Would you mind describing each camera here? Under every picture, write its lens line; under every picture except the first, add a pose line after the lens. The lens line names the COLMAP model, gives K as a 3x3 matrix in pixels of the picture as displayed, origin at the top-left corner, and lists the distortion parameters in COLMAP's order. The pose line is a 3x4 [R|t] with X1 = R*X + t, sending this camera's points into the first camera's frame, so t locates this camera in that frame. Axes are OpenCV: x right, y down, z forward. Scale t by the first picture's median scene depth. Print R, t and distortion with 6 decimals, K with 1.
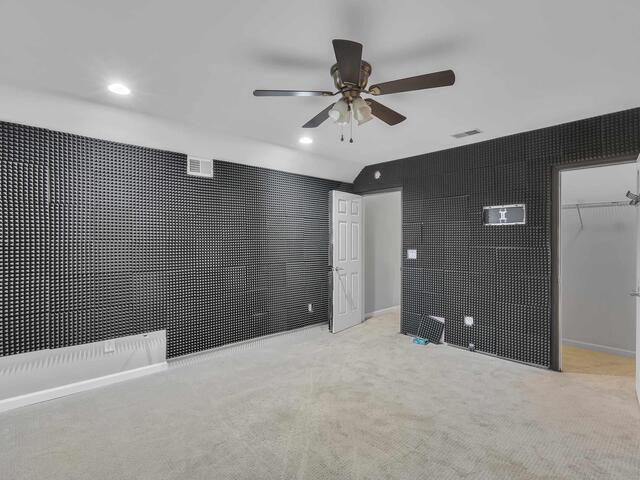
lens RADIAL K [[322.0, 0, 319.0], [0, 322.0, 240.7], [0, 0, 1]] dist [-0.003007, 0.001324]
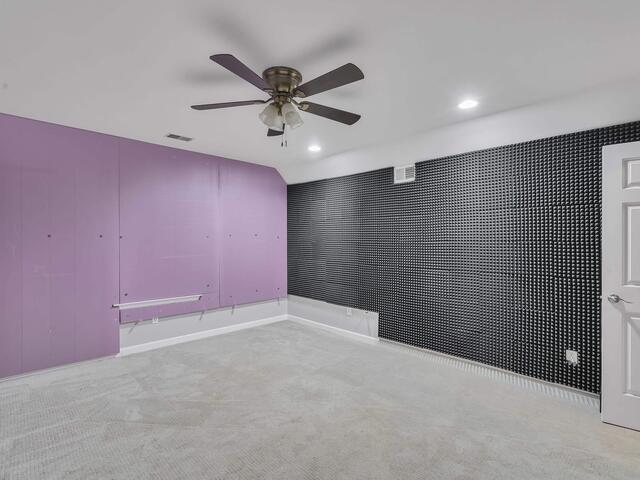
lens RADIAL K [[322.0, 0, 319.0], [0, 322.0, 240.7], [0, 0, 1]] dist [-0.003007, 0.001324]
pose [[0.041455, -0.000533, -0.999140, 0.720221], [-0.009104, 0.999958, -0.000911, 0.000714], [0.999099, 0.009134, 0.041448, 0.683431]]
